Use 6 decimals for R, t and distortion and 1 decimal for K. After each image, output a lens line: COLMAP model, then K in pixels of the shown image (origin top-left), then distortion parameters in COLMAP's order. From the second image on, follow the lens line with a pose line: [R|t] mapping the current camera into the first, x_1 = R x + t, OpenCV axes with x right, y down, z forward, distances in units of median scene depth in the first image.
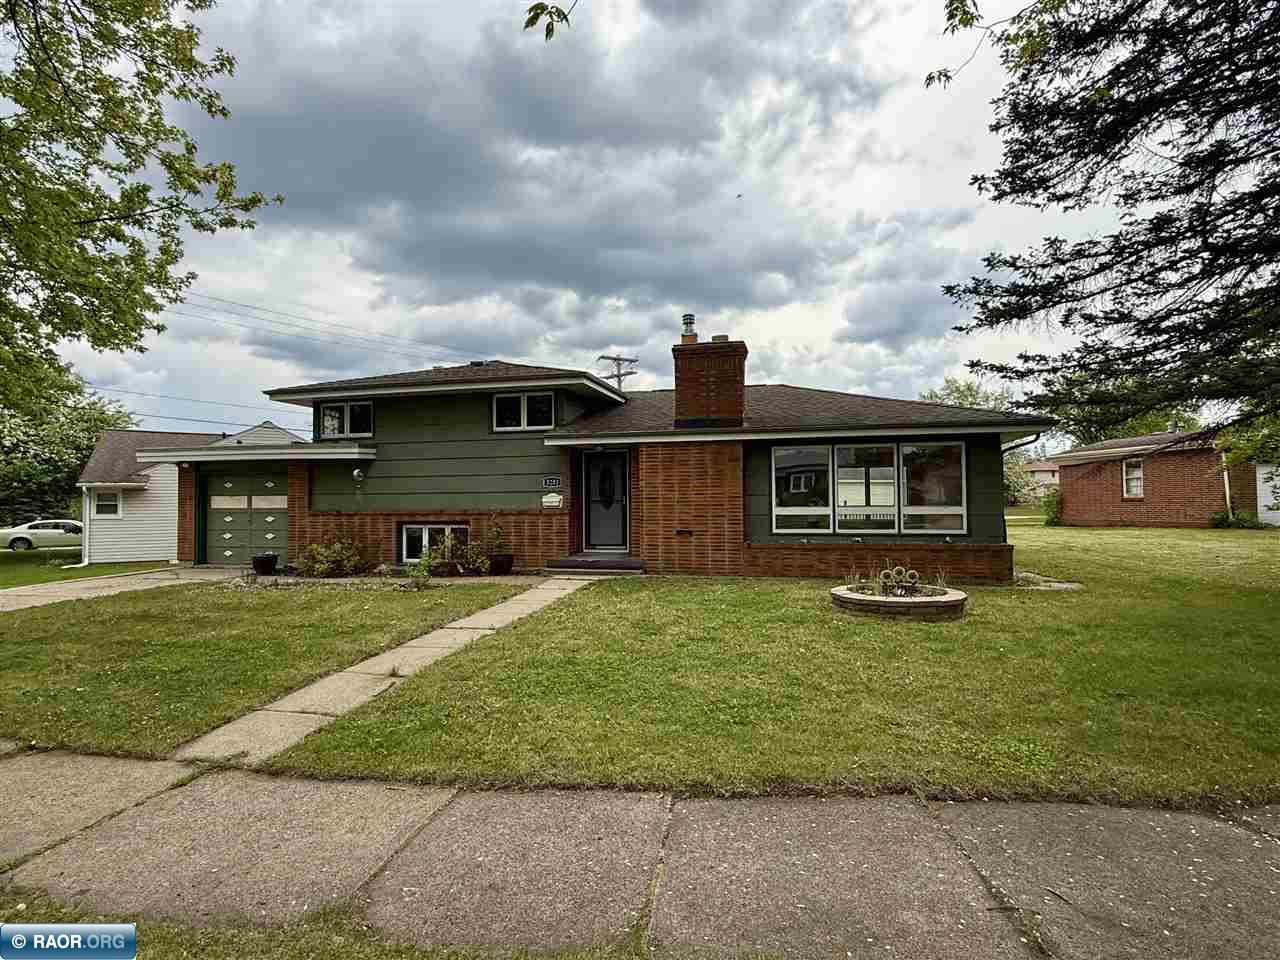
lens RADIAL K [[679.6, 0, 641.8], [0, 679.6, 478.8], [0, 0, 1]] dist [0.008152, -0.002963]
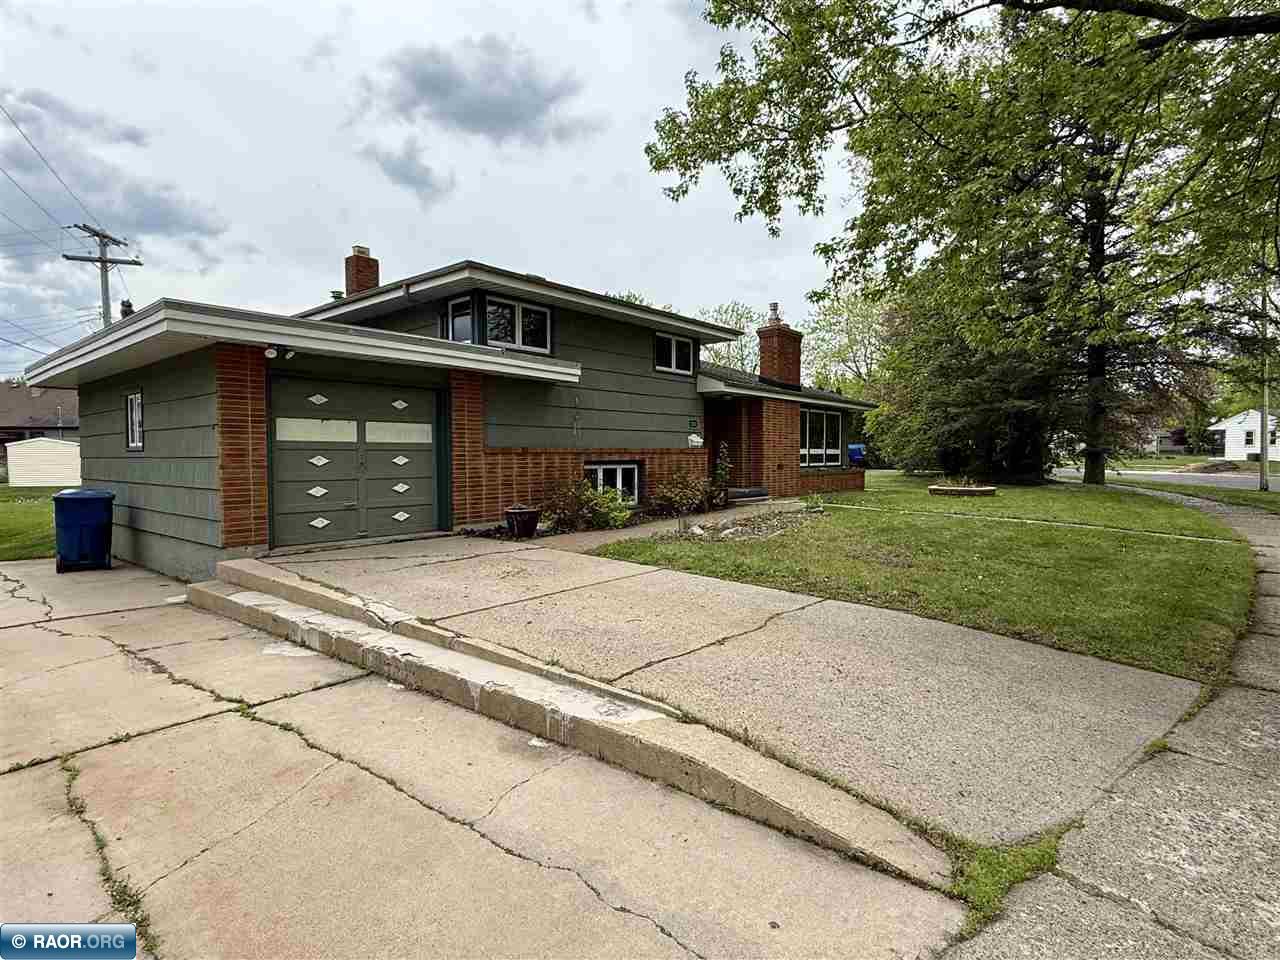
lens RADIAL K [[679.6, 0, 639.4], [0, 679.6, 479.1], [0, 0, 1]] dist [0.008152, -0.002963]
pose [[0.412337, -0.026189, 0.910655, -1.136135], [-0.029875, 0.998660, 0.042247, 0.048499], [-0.910541, -0.044626, 0.411002, 0.608309]]
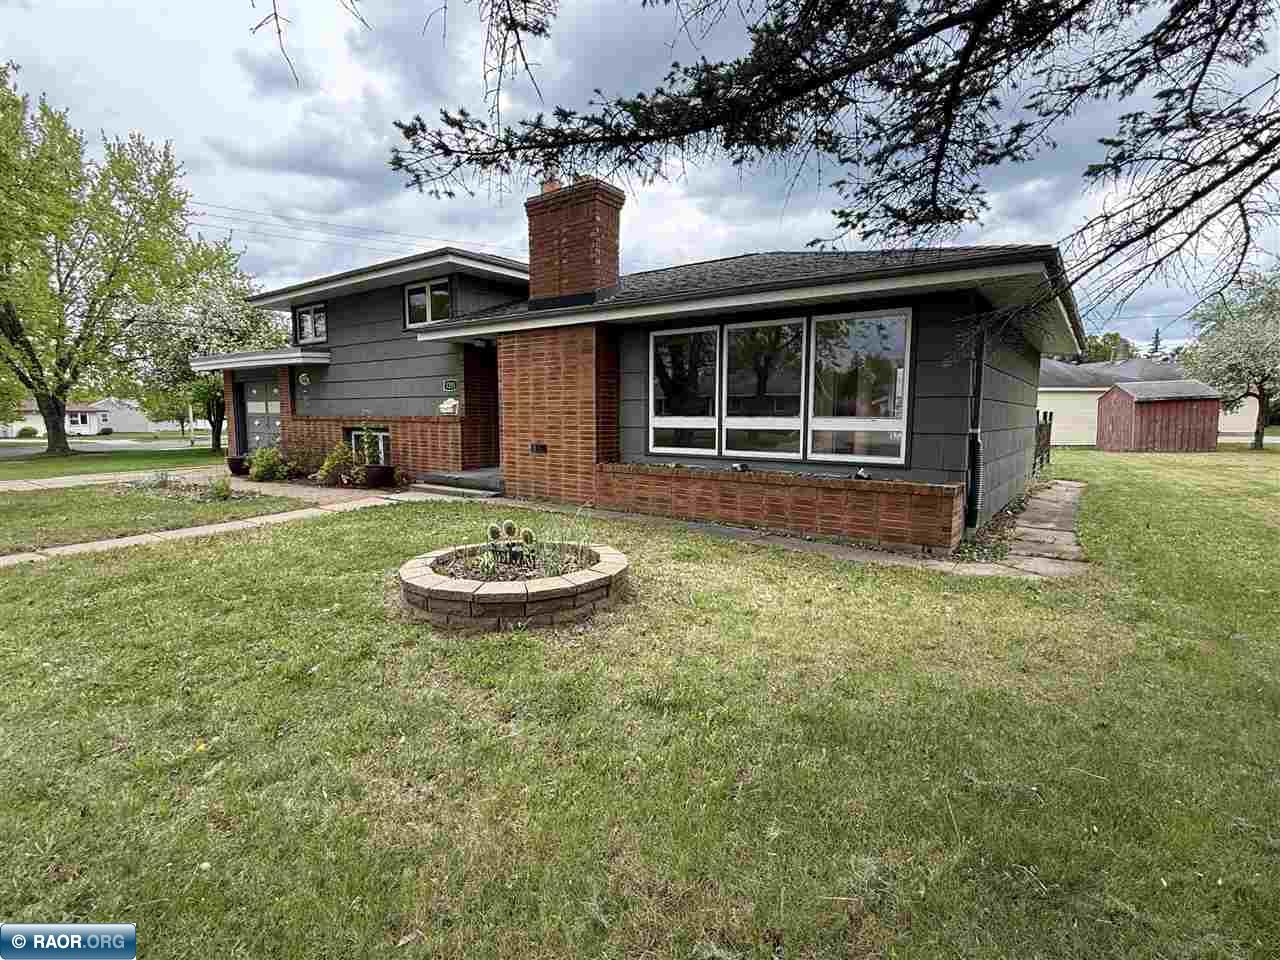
lens RADIAL K [[637.2, 0, 643.1], [0, 637.2, 479.2], [0, 0, 1]] dist [-0.003196, -0.000075]
pose [[0.927620, 0.049148, -0.370278, 0.391602], [0.000620, 0.991102, 0.133106, 0.015280], [0.373526, -0.123701, 0.919335, 0.323377]]
